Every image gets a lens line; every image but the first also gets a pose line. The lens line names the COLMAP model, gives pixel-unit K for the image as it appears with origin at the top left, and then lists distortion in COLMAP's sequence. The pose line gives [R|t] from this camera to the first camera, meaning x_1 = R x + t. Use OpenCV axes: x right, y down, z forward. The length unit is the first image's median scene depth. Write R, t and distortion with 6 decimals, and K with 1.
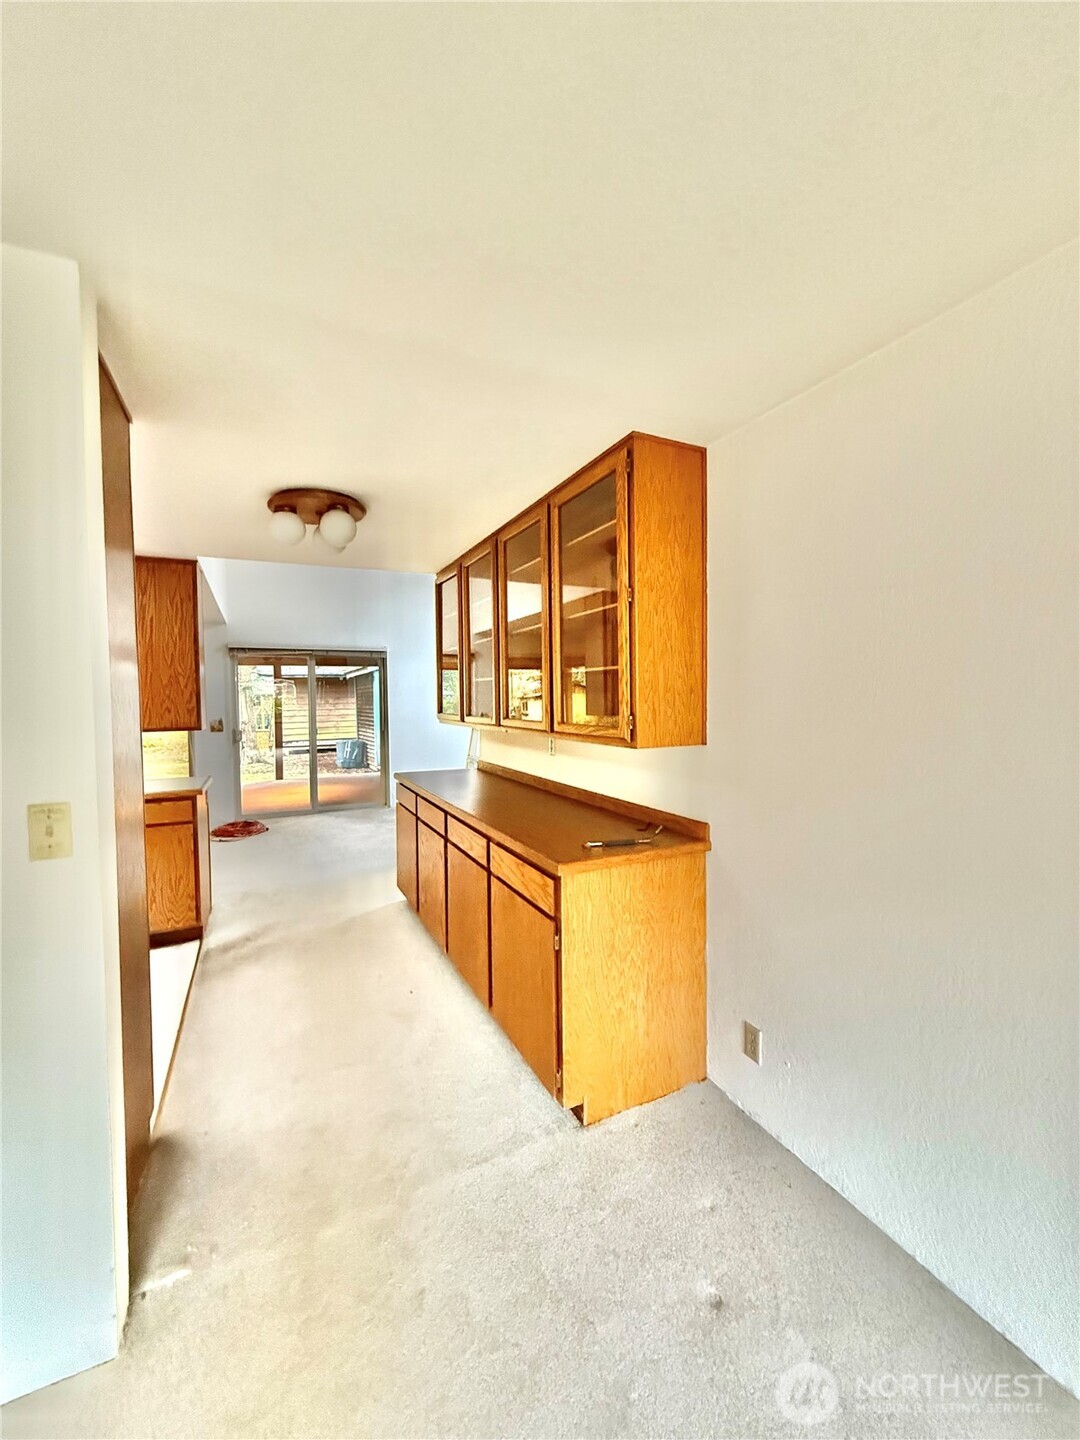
lens RADIAL K [[572.0, 0, 539.1], [0, 572.0, 719.8], [0, 0, 1]] dist [-0.001078, 0.000172]
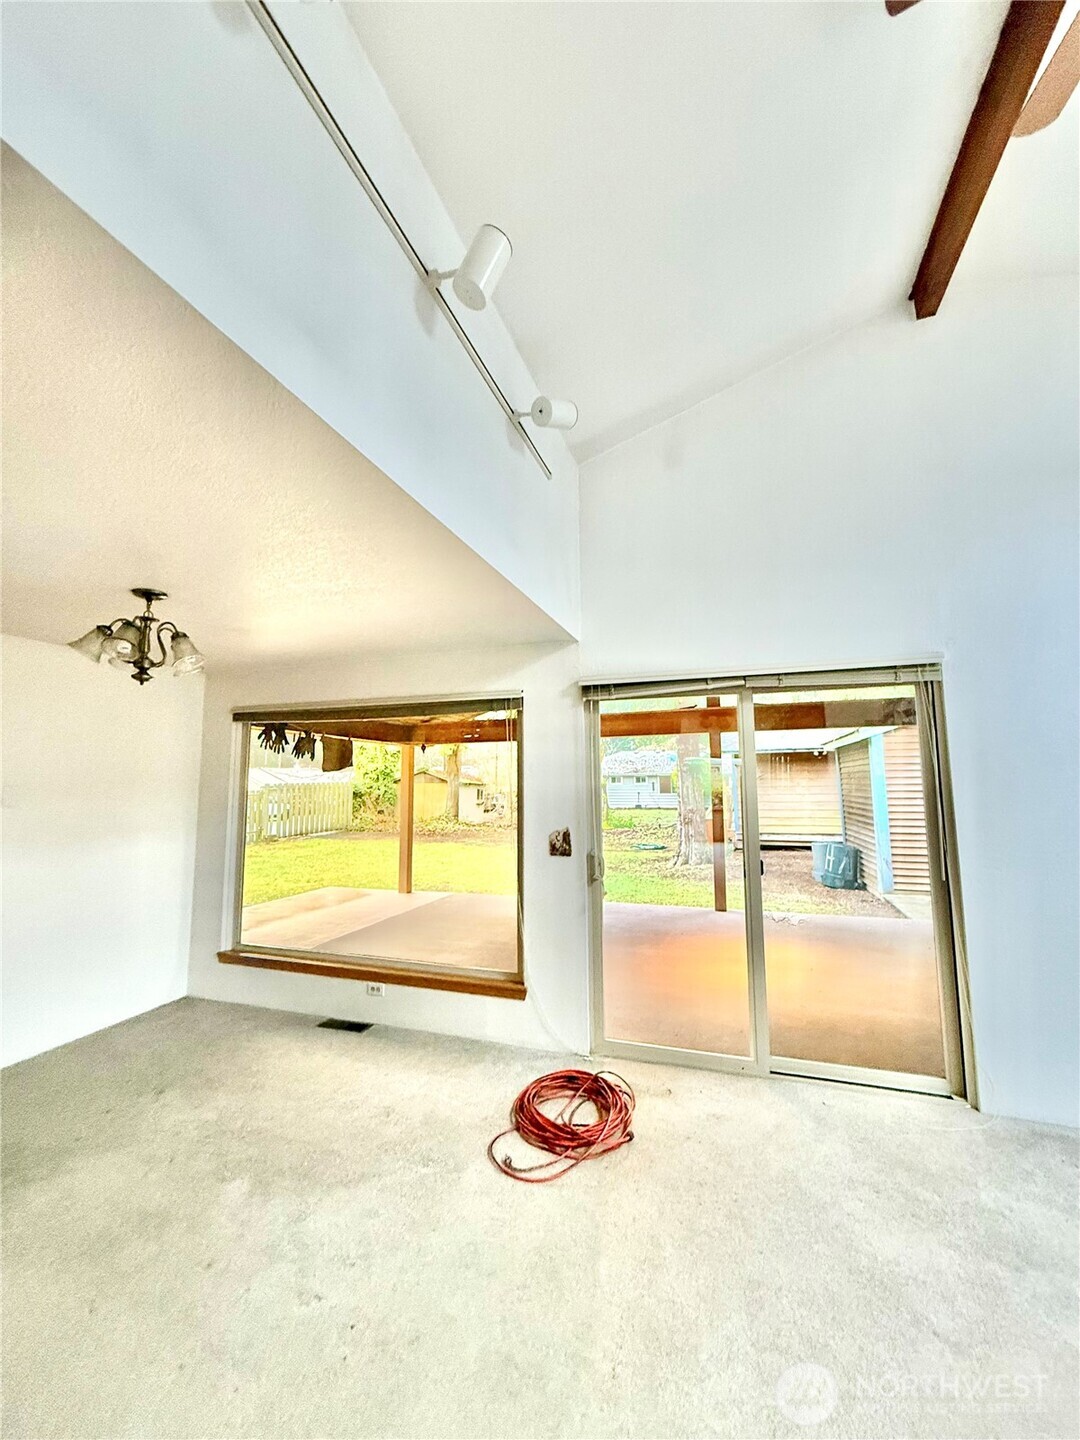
lens RADIAL K [[572.0, 0, 543.0], [0, 572.0, 717.8], [0, 0, 1]] dist [-0.001078, 0.000172]
pose [[0.713930, -0.075343, -0.696152, -0.119690], [-0.023601, 0.991040, -0.131461, -0.017637], [0.699819, 0.110284, 0.705755, 0.341003]]
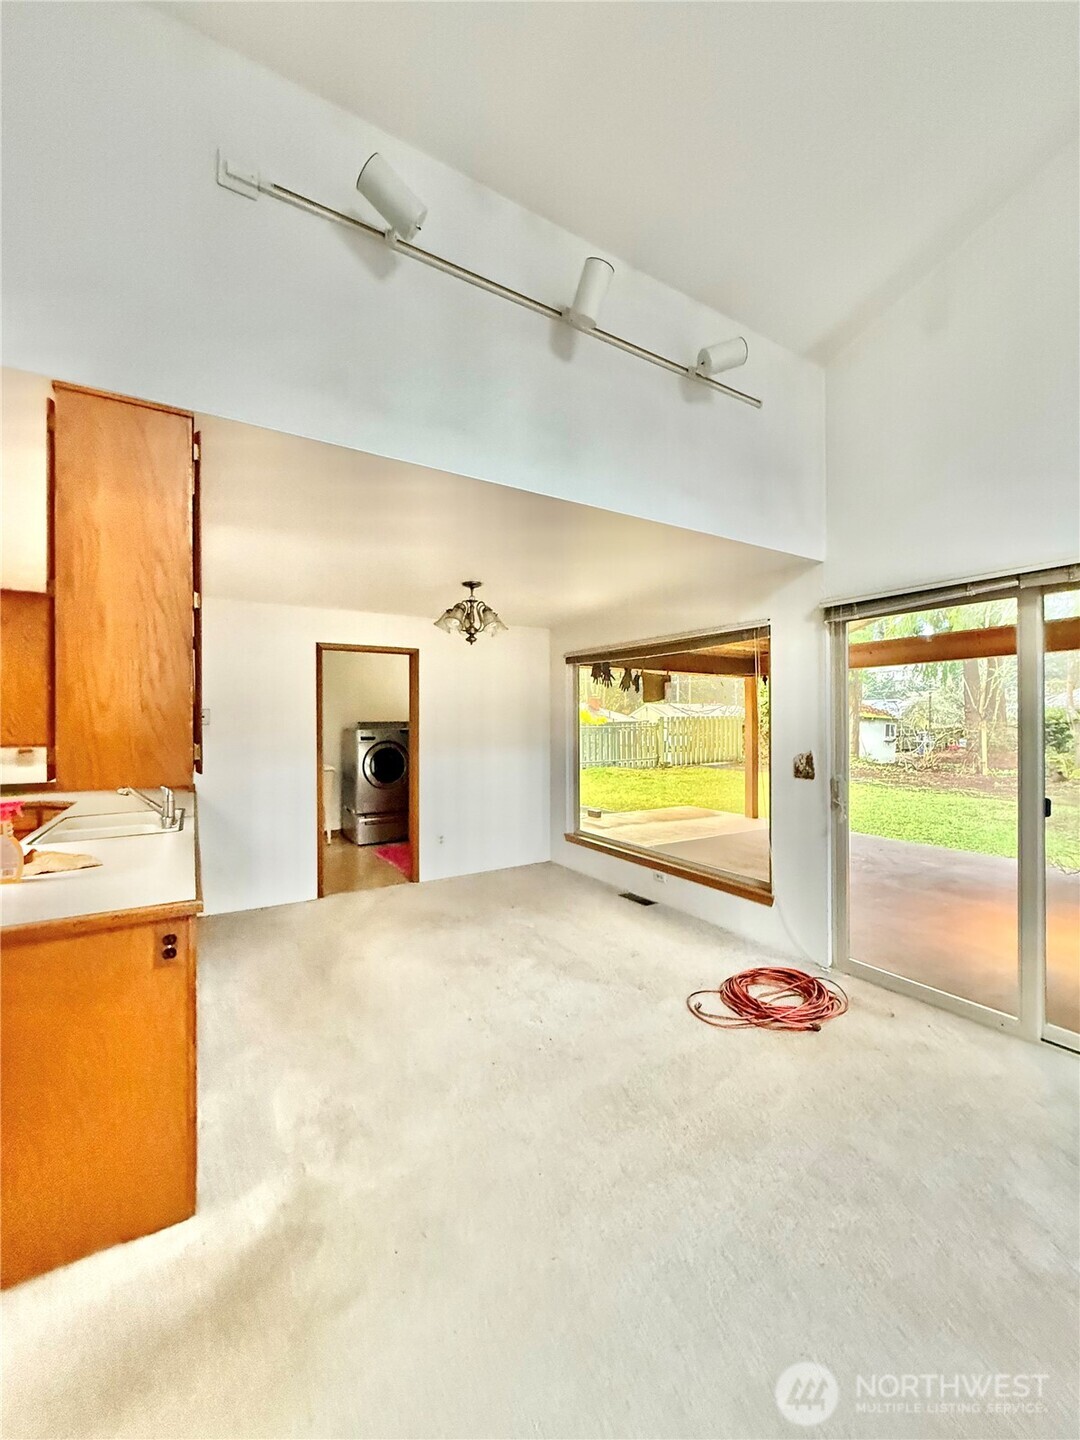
lens RADIAL K [[572.0, 0, 543.2], [0, 572.0, 719.5], [0, 0, 1]] dist [-0.001078, 0.000172]
pose [[0.108941, 0.008815, -0.994009, -0.045334], [-0.034869, 0.999379, 0.005041, -0.014242], [0.993436, 0.034111, 0.109181, 0.388131]]
